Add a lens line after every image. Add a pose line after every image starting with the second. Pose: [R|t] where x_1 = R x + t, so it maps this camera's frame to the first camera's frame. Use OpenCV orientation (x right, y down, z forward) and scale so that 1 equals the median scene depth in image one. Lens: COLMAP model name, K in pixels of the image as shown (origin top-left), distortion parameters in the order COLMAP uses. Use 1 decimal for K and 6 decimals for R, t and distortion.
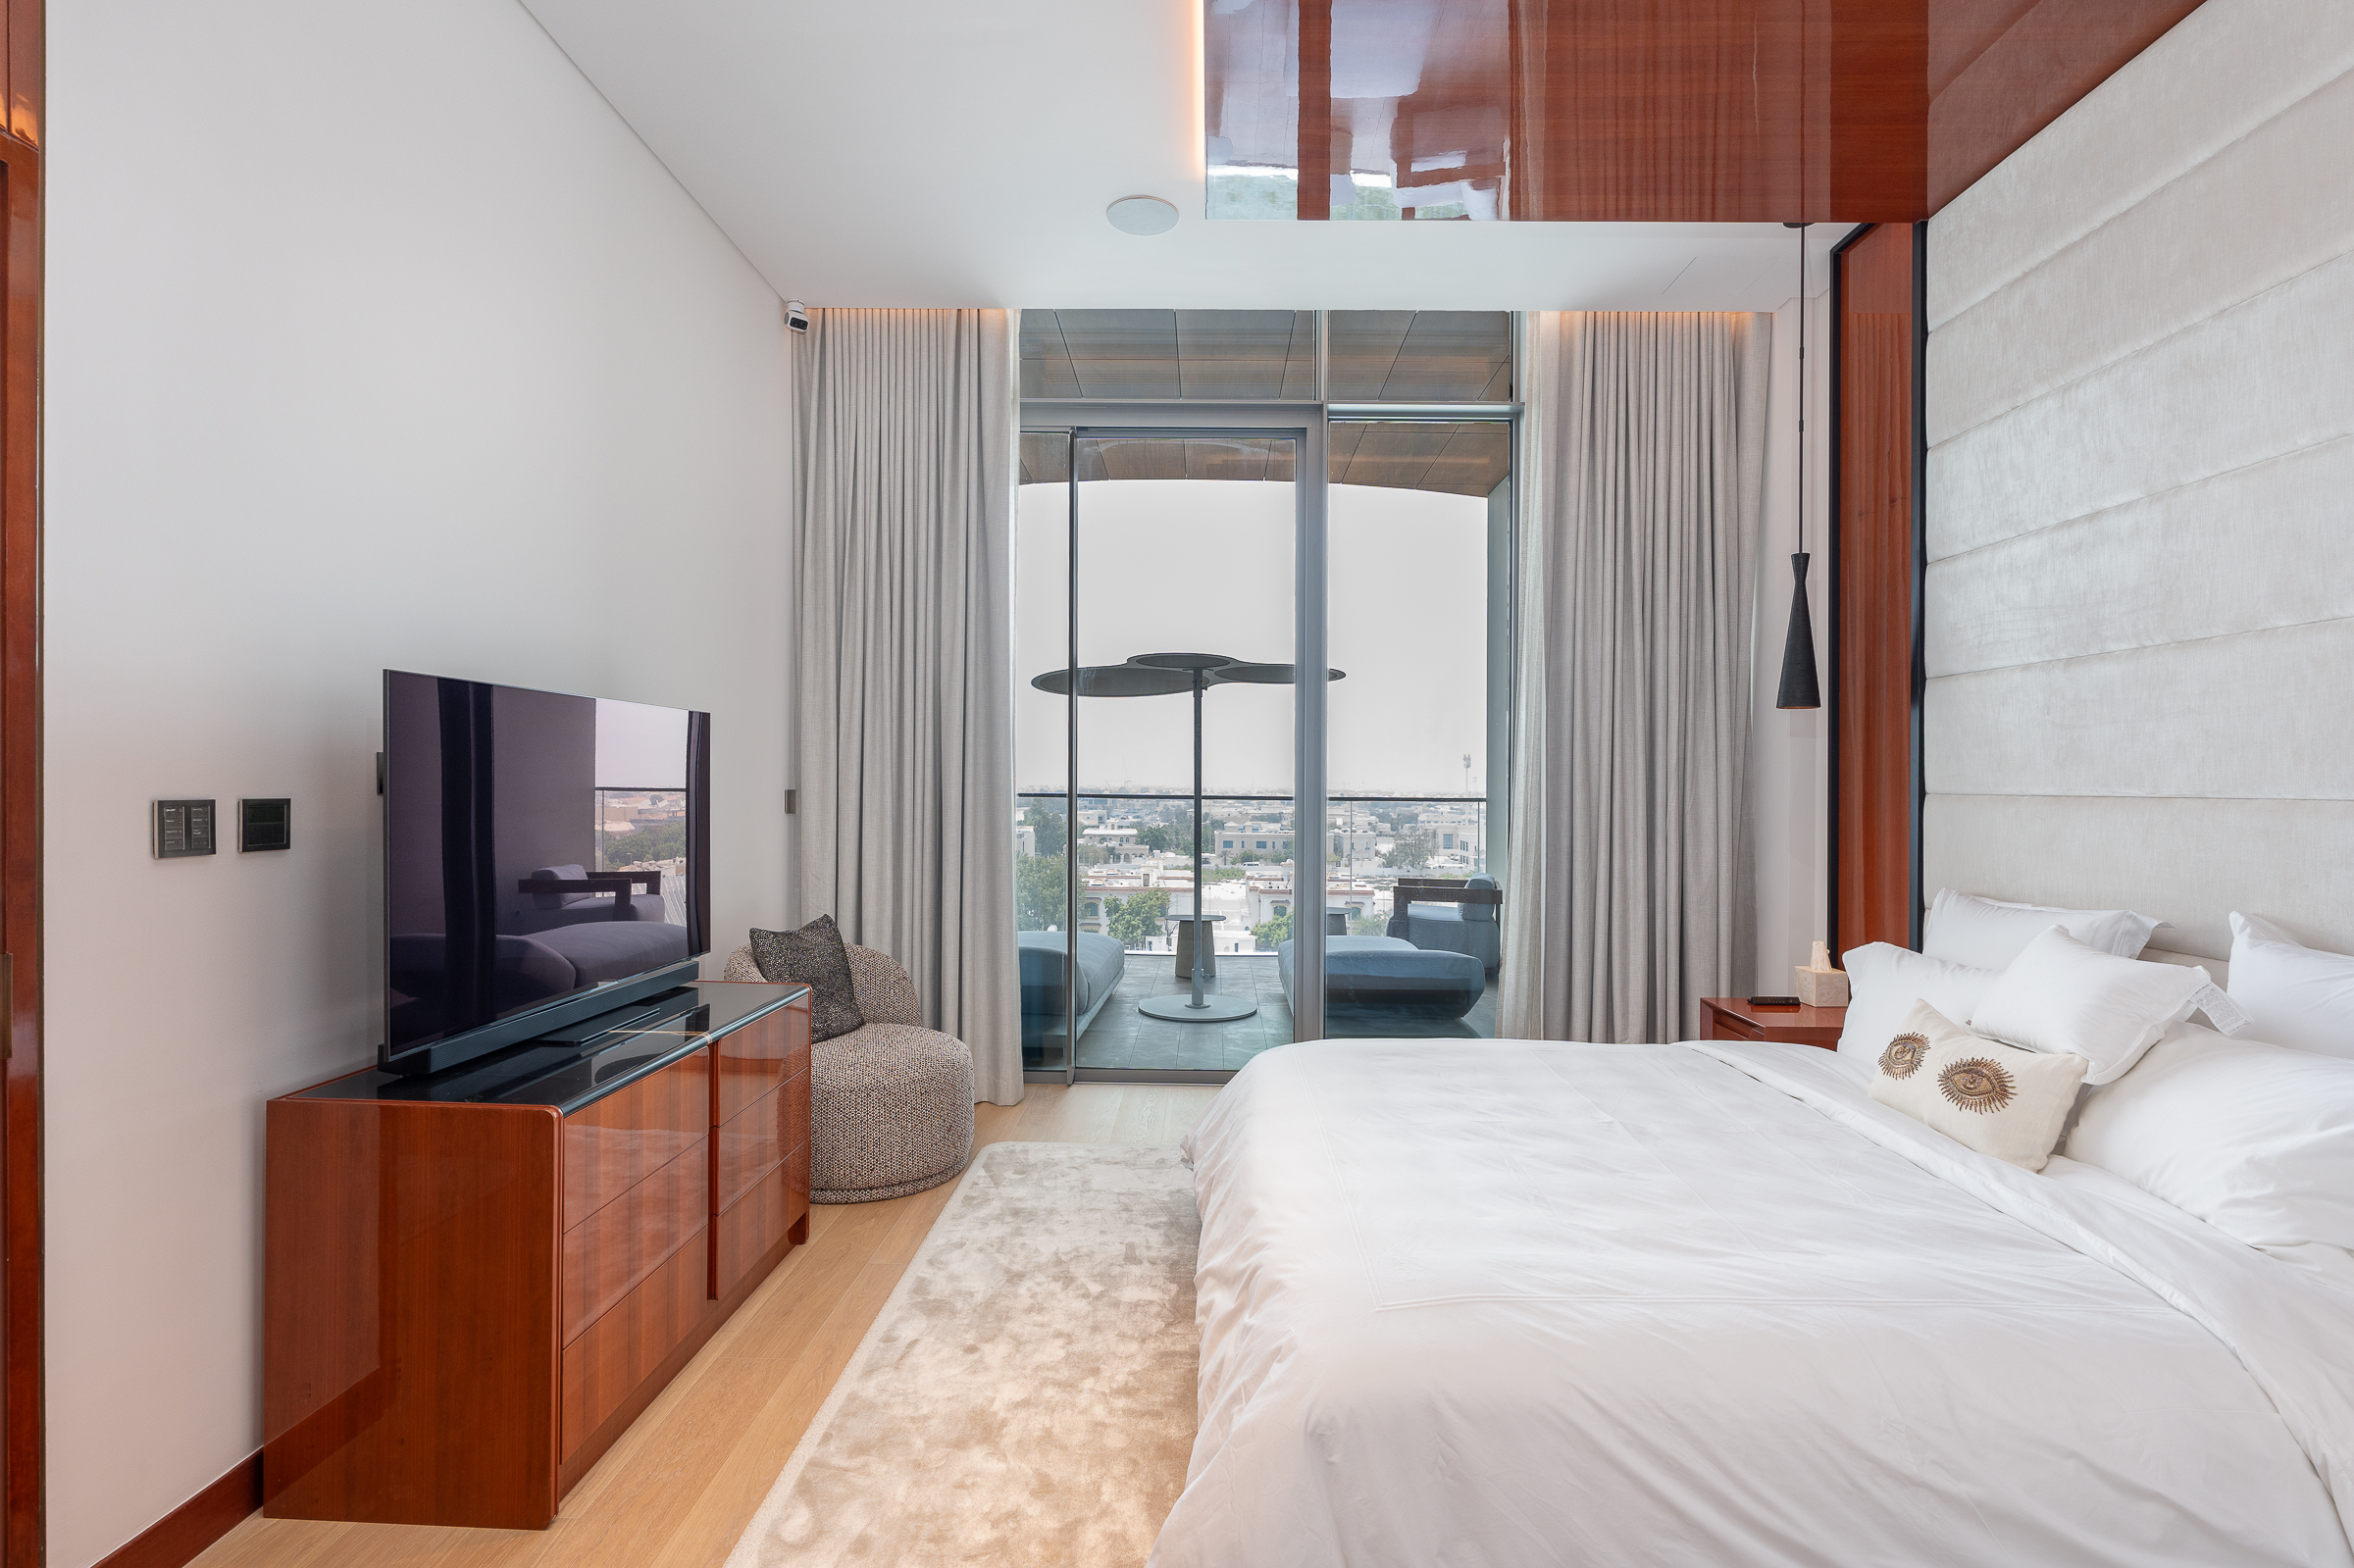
lens RADIAL K [[1074.2, 0, 1178.5], [0, 1074.2, 772.7], [0, 0, 1]] dist [-0.010512, 0.003462]
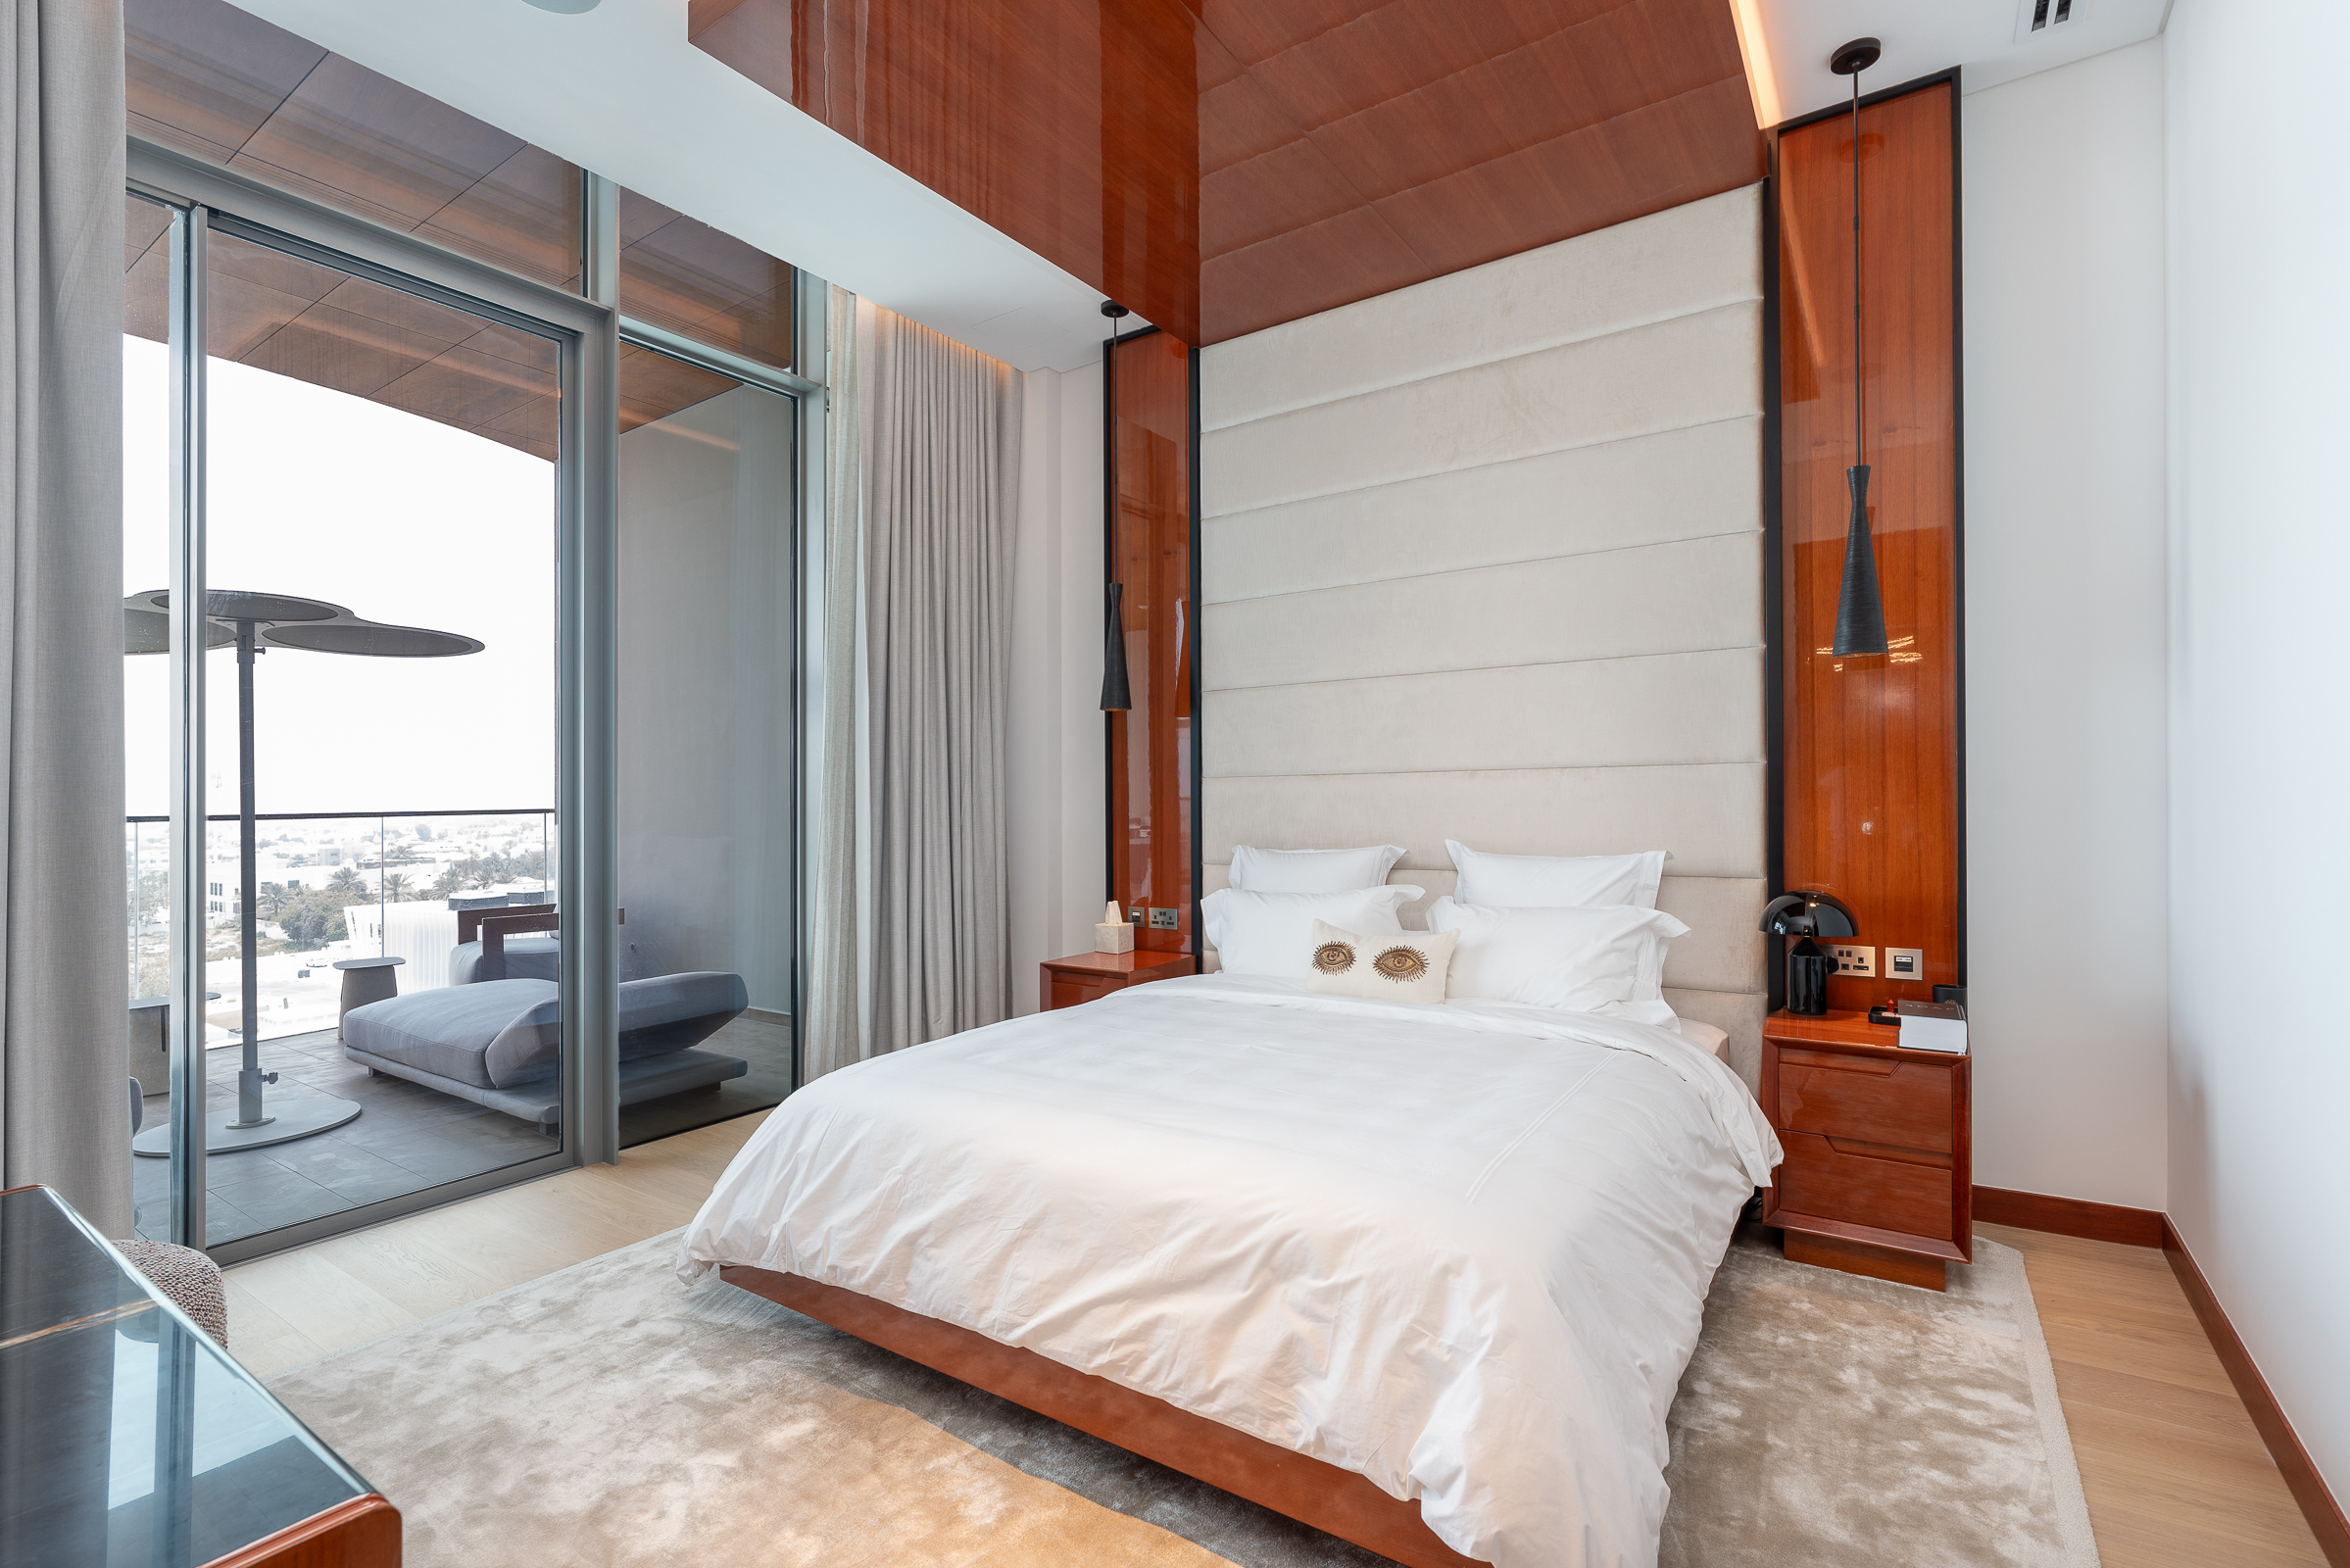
lens RADIAL K [[1072.5, 0, 1176.5], [0, 1072.5, 772.7], [0, 0, 1]] dist [-0.010512, 0.003462]
pose [[0.547603, -0.000979, 0.836737, -0.412499], [0.014161, 0.999867, -0.008097, 0.022271], [-0.836618, 0.016283, 0.547544, 0.277191]]
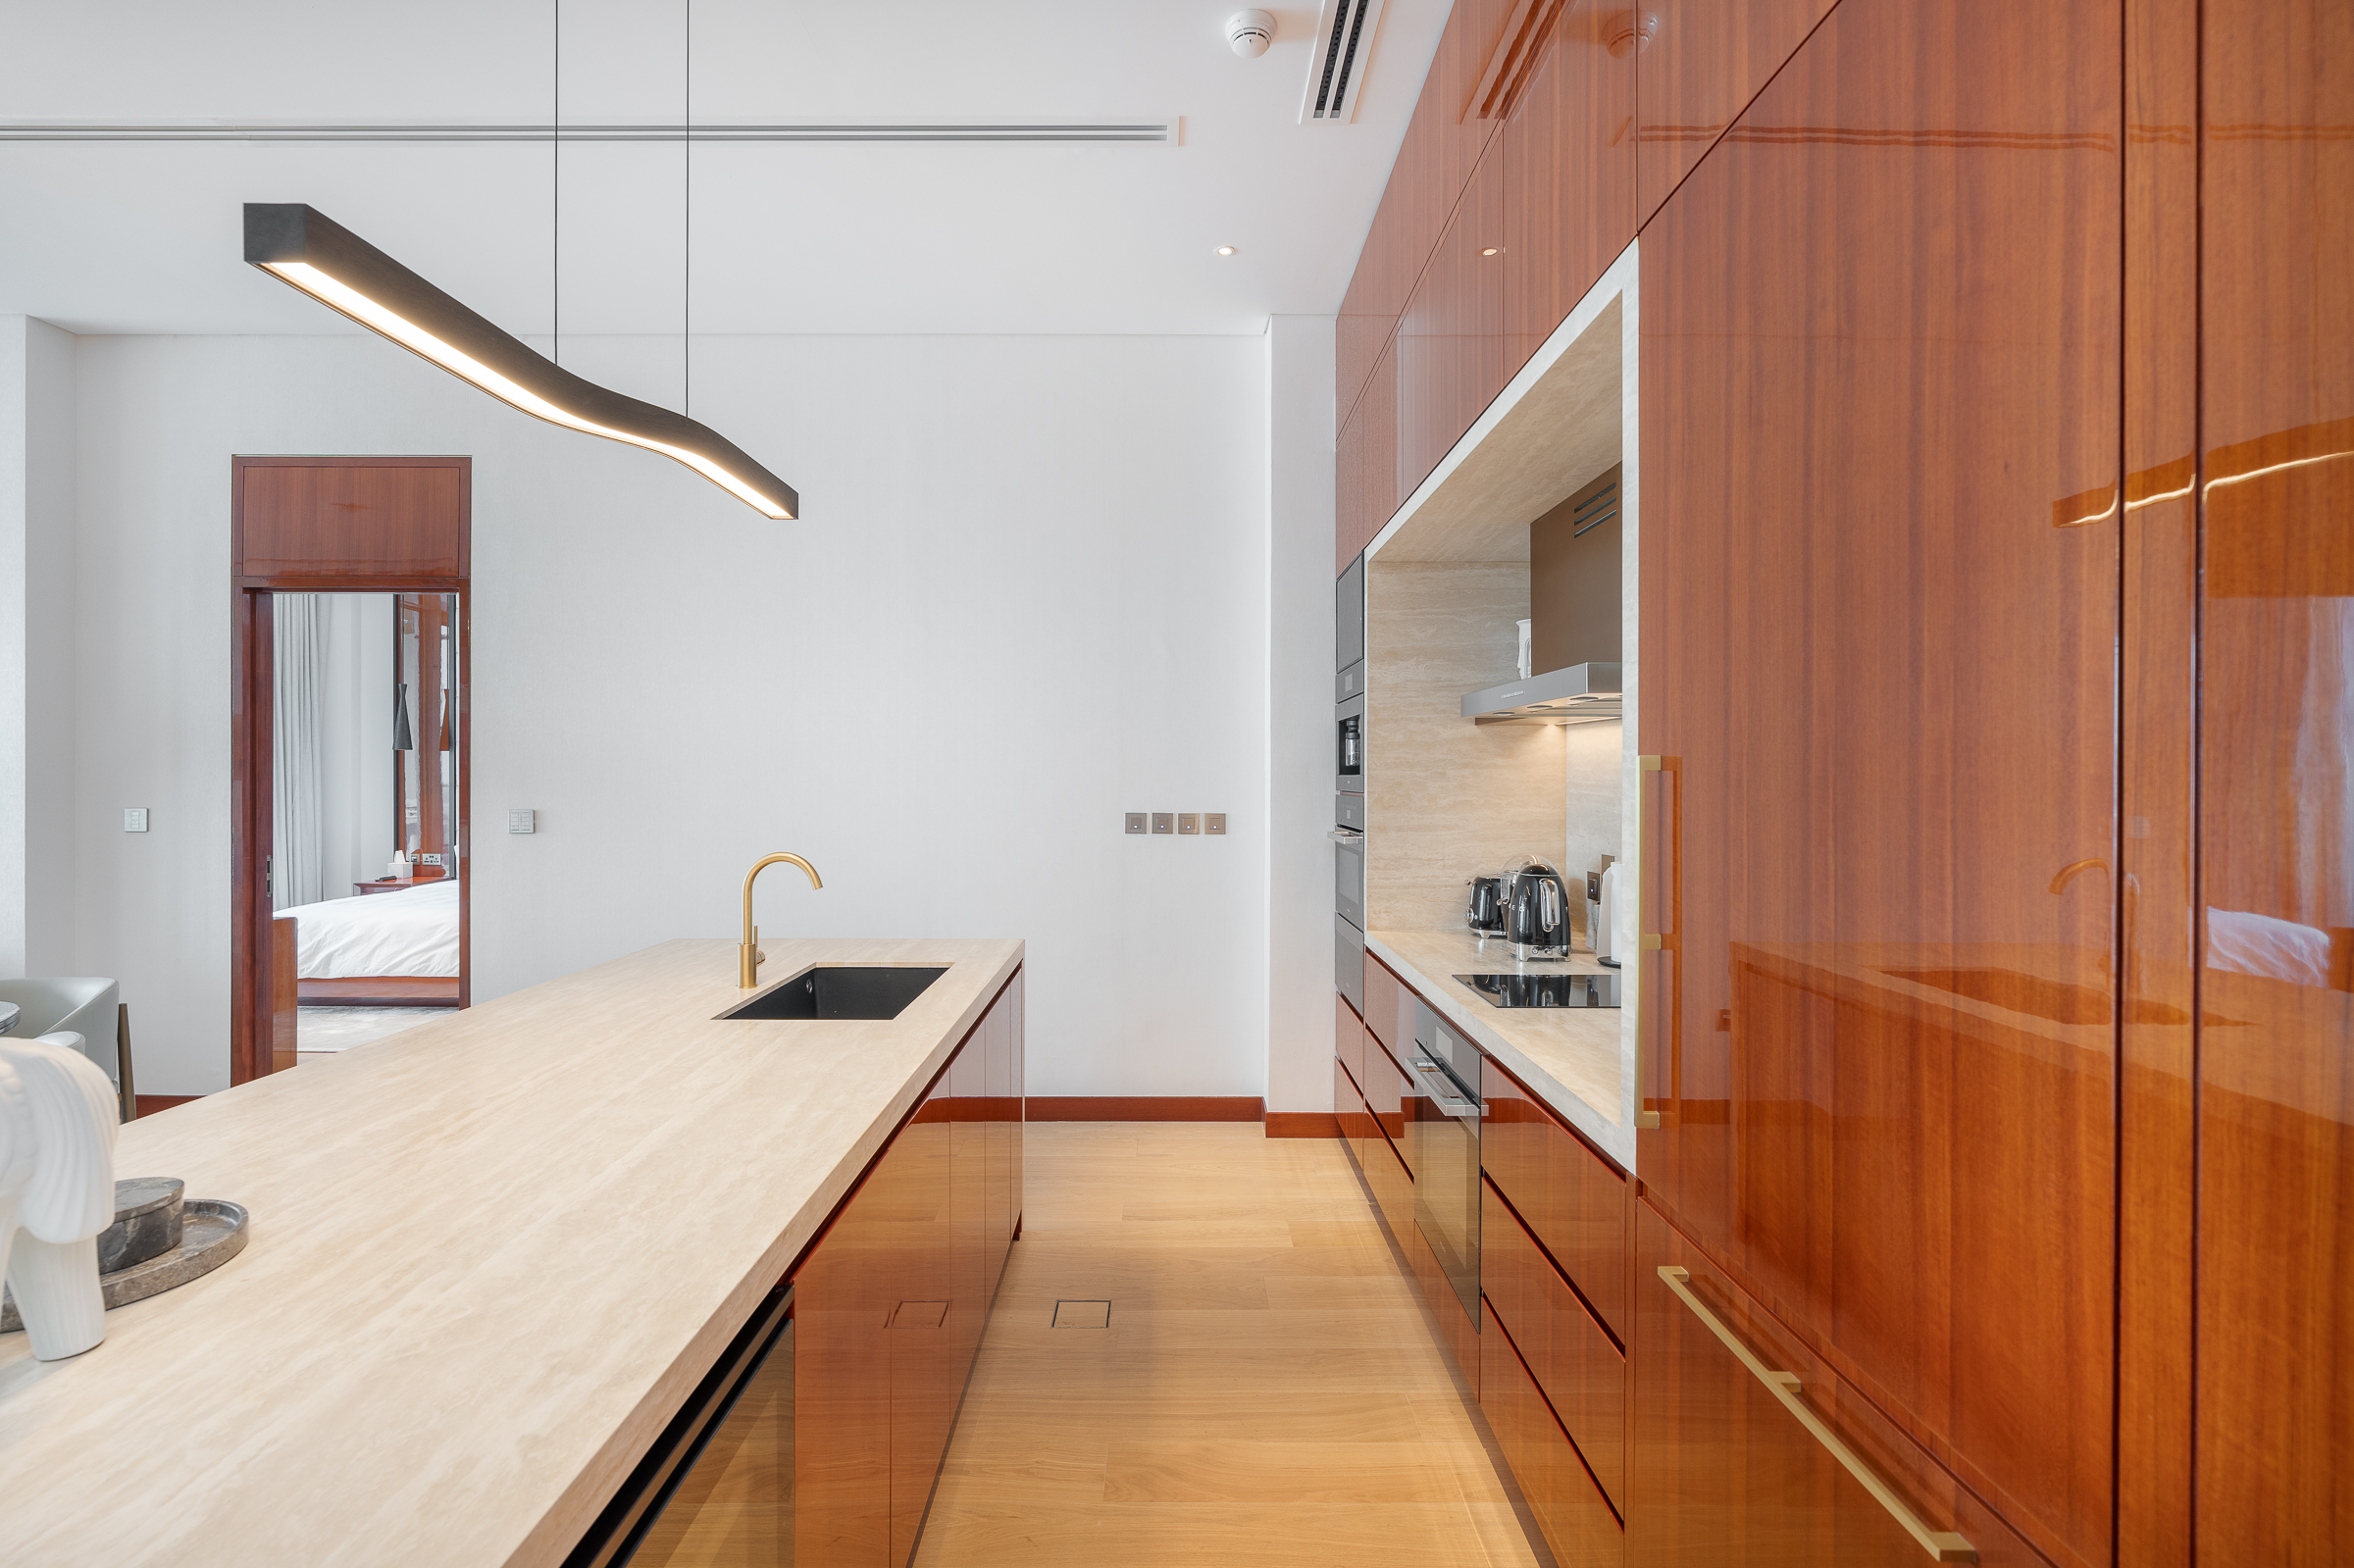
lens RADIAL K [[1074.2, 0, 1178.5], [0, 1074.2, 772.7], [0, 0, 1]] dist [-0.010512, 0.003462]
pose [[-0.025780, -0.016556, 0.999531, -1.800005], [-0.004025, 0.999856, 0.016458, -0.055745], [-0.999660, -0.003599, -0.025843, -0.625910]]
